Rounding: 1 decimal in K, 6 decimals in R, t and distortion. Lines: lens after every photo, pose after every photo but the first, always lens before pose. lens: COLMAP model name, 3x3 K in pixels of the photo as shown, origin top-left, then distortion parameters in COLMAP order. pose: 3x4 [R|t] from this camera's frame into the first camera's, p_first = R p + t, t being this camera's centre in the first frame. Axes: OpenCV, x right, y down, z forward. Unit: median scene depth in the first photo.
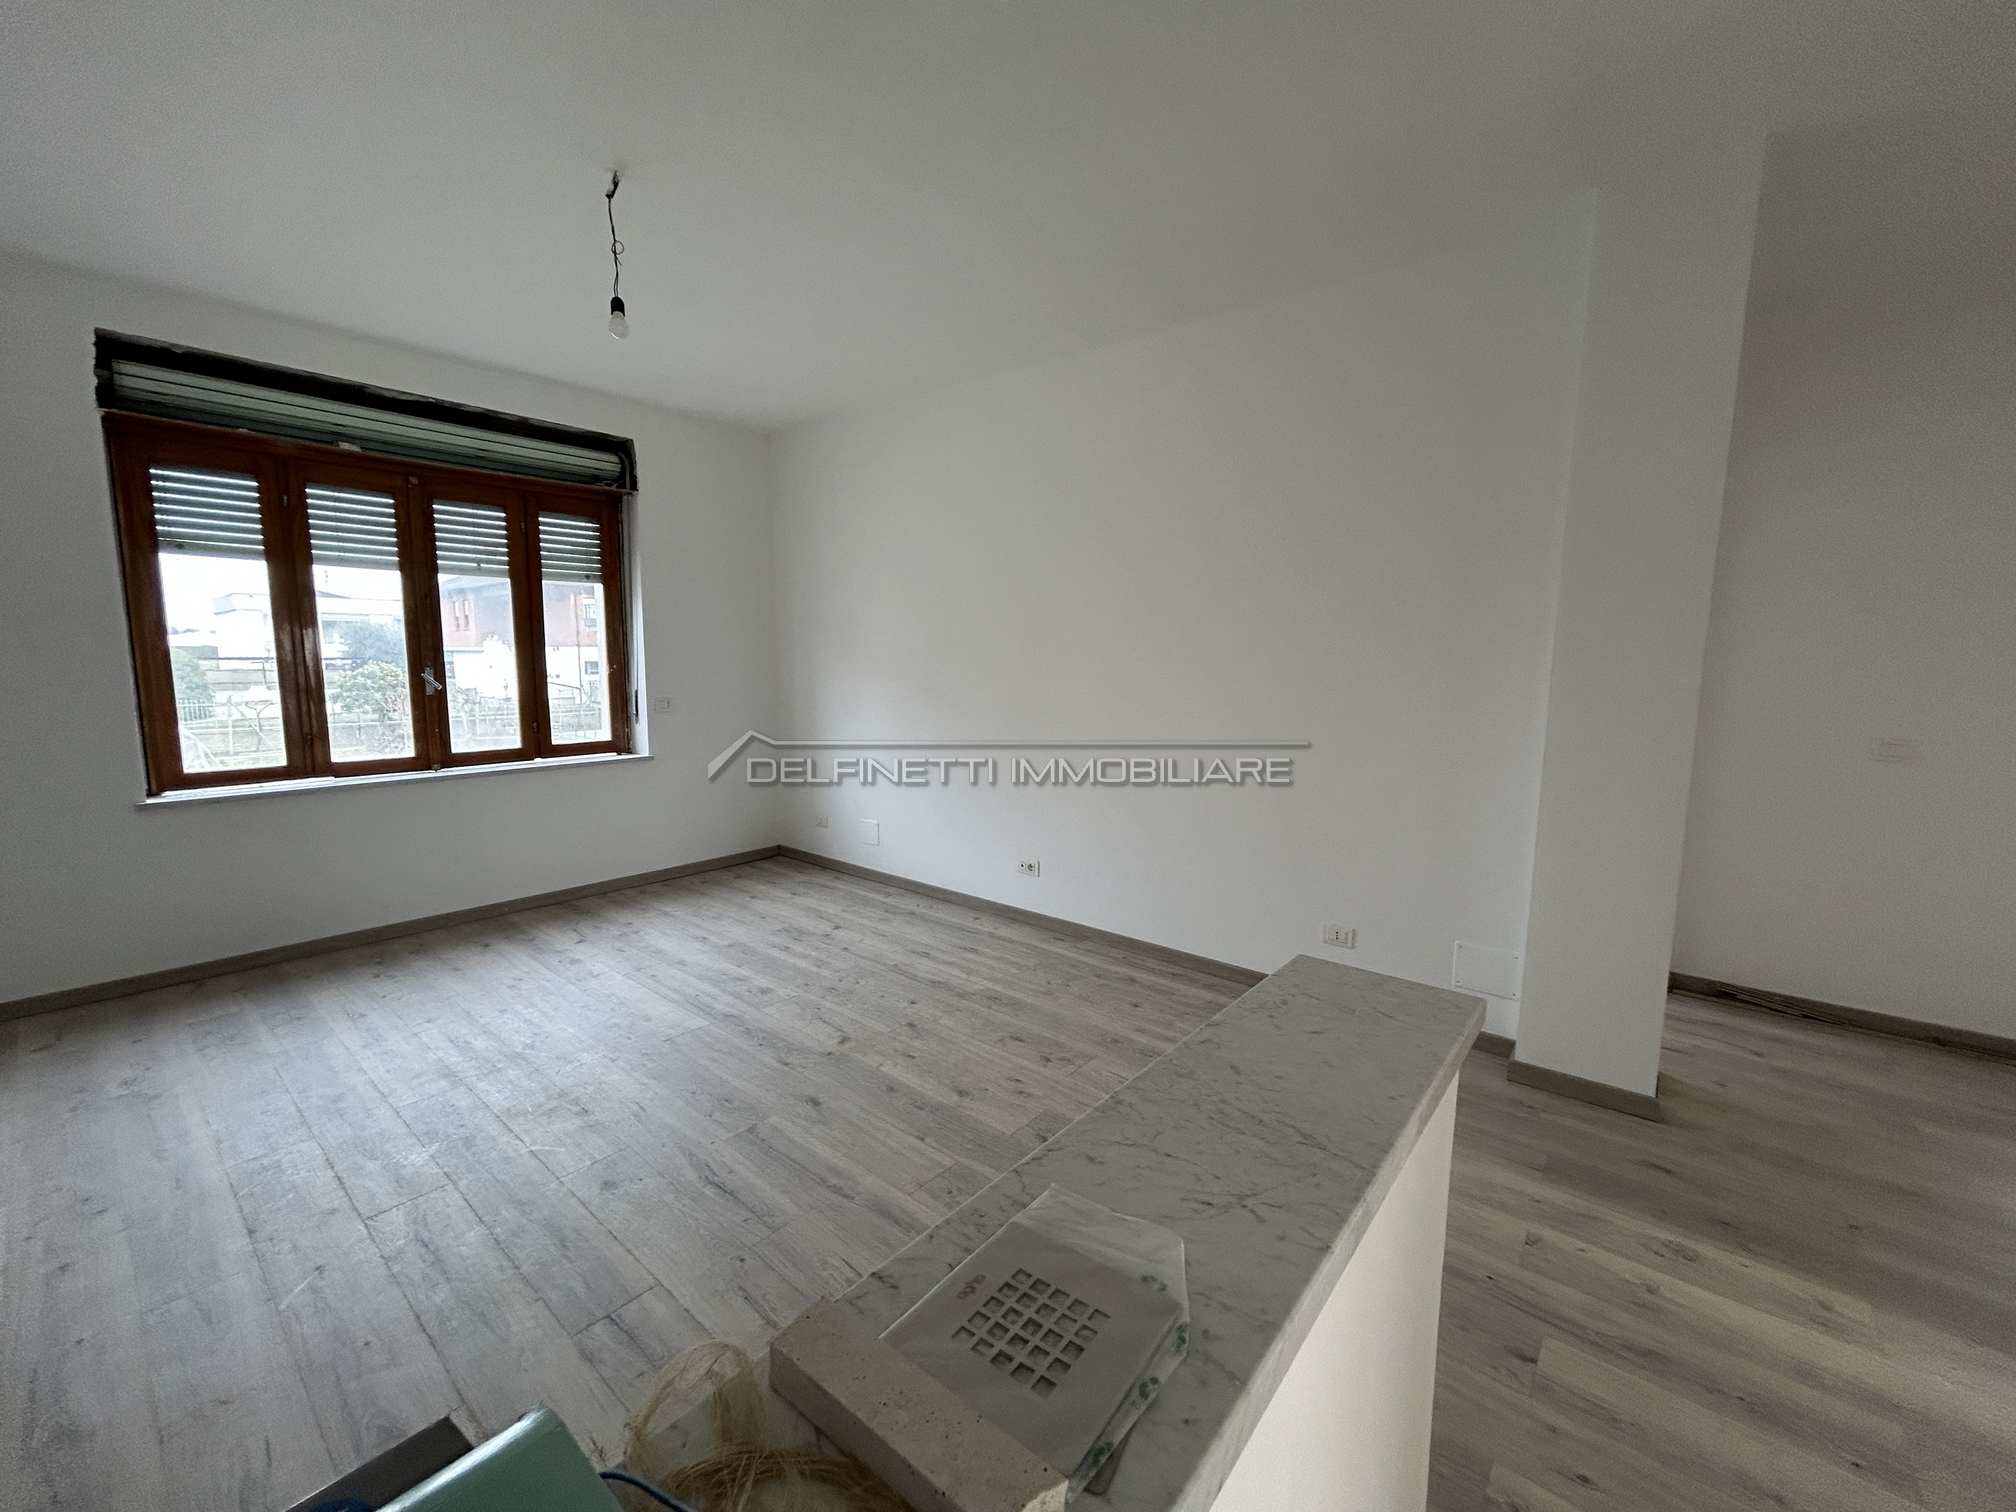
lens RADIAL K [[811.9, 0, 1003.7], [0, 811.9, 755.3], [0, 0, 1]] dist [-0.000792, 0.000053]
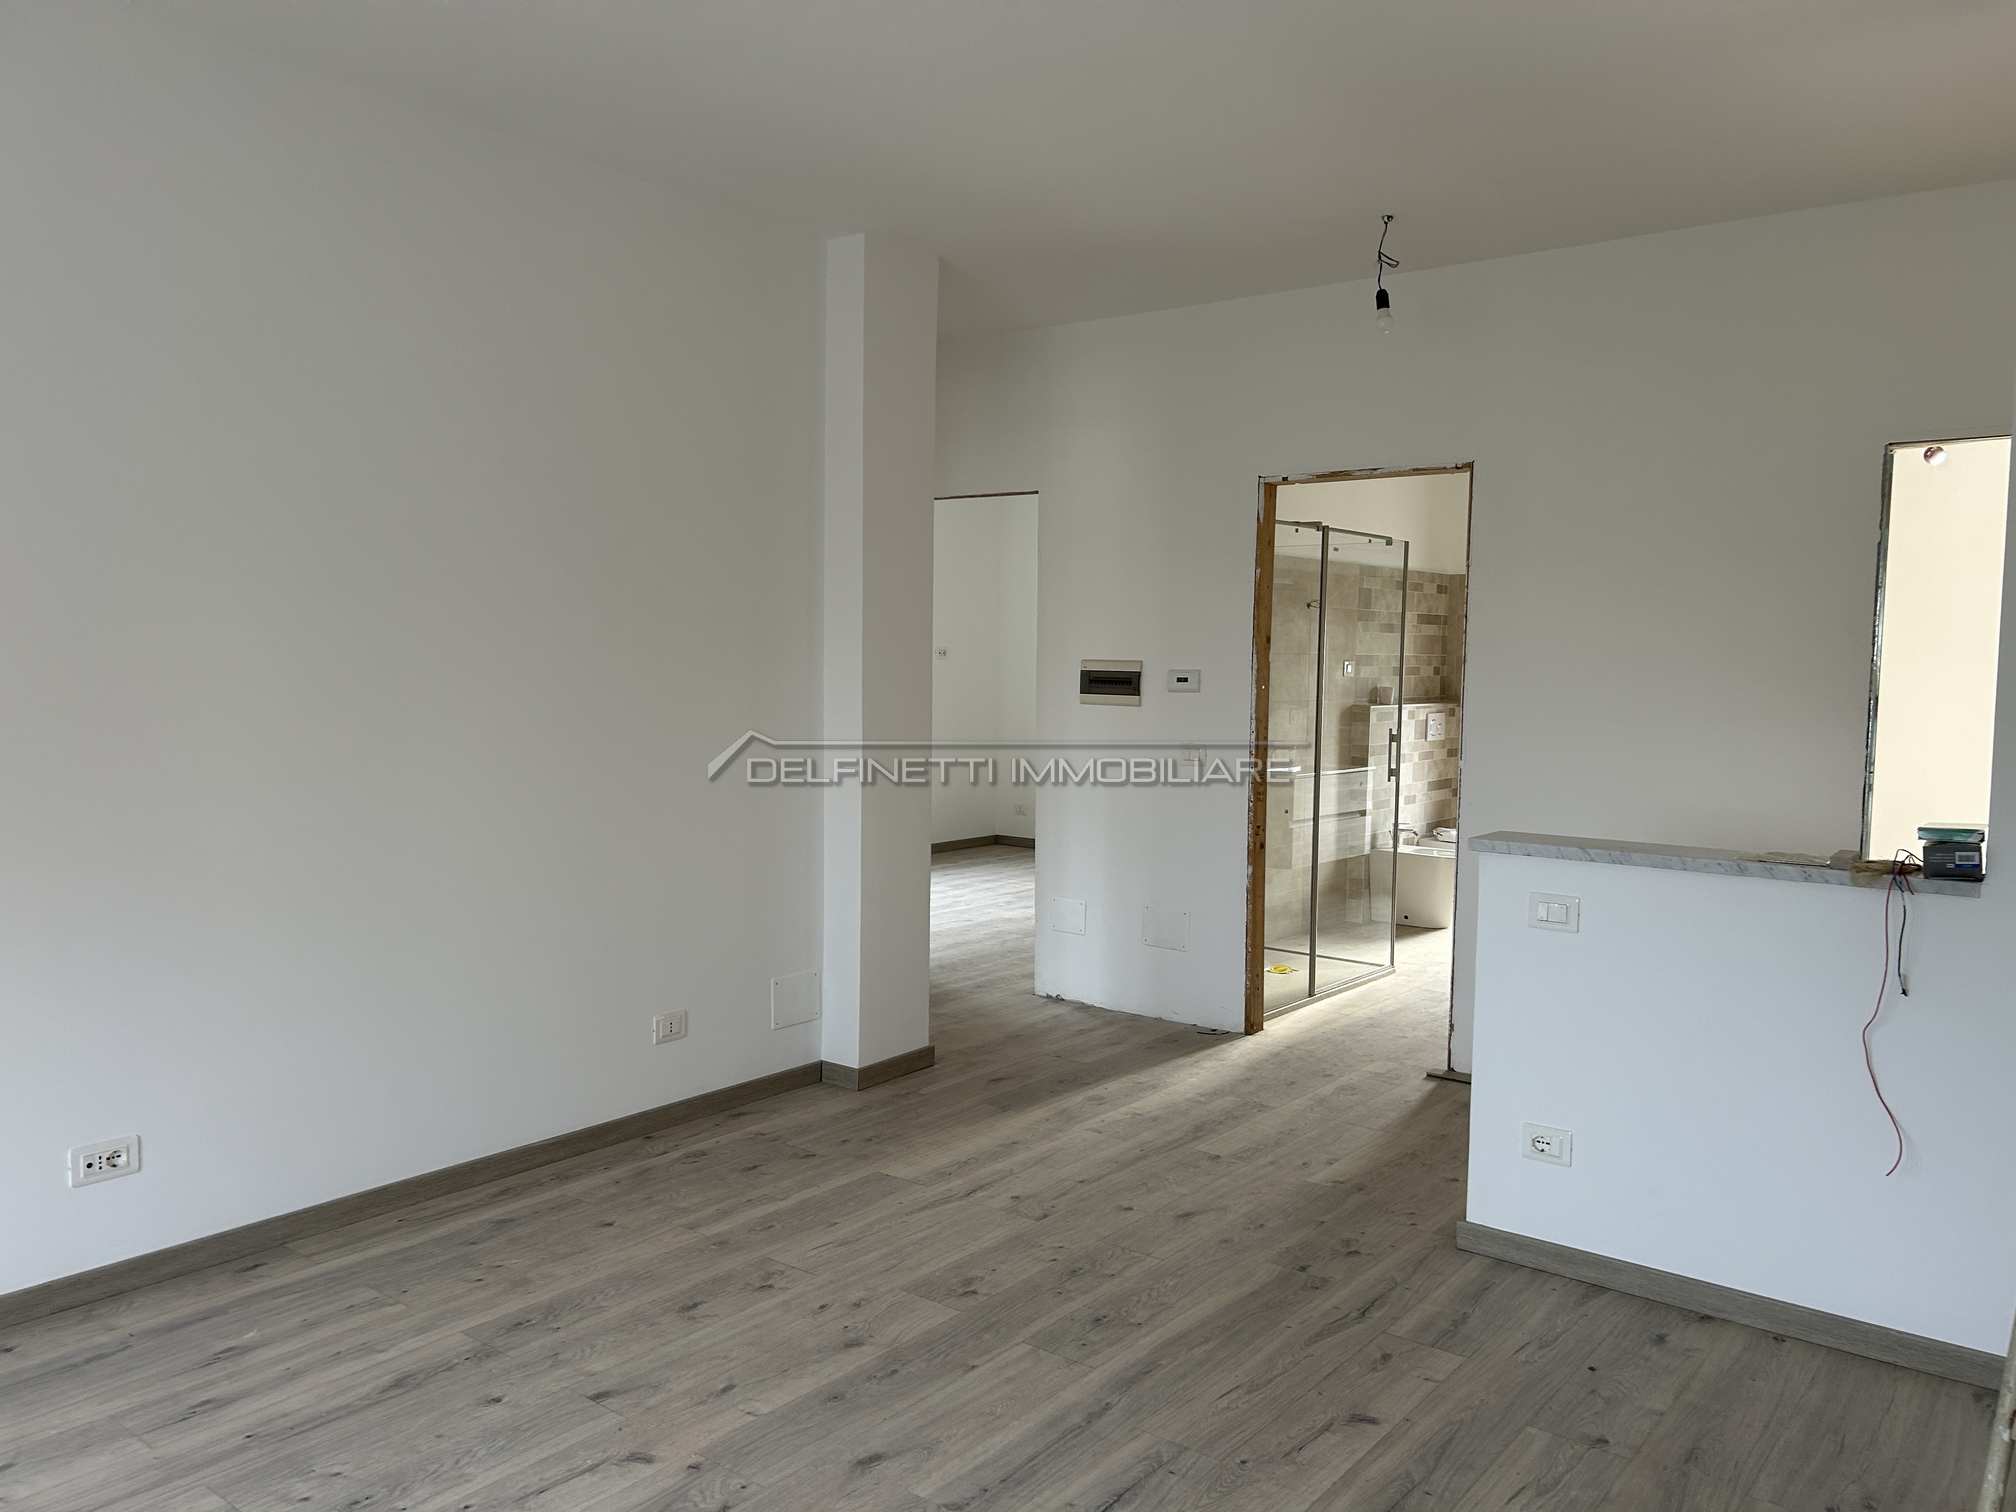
lens RADIAL K [[1523.2, 0, 978.8], [0, 1523.2, 744.0], [0, 0, 1]] dist [0.049204, -0.049451]
pose [[-0.024381, -0.069012, 0.997318, -0.912651], [0.113000, 0.991031, 0.071339, -0.101998], [-0.993296, 0.114437, -0.016364, 0.628878]]
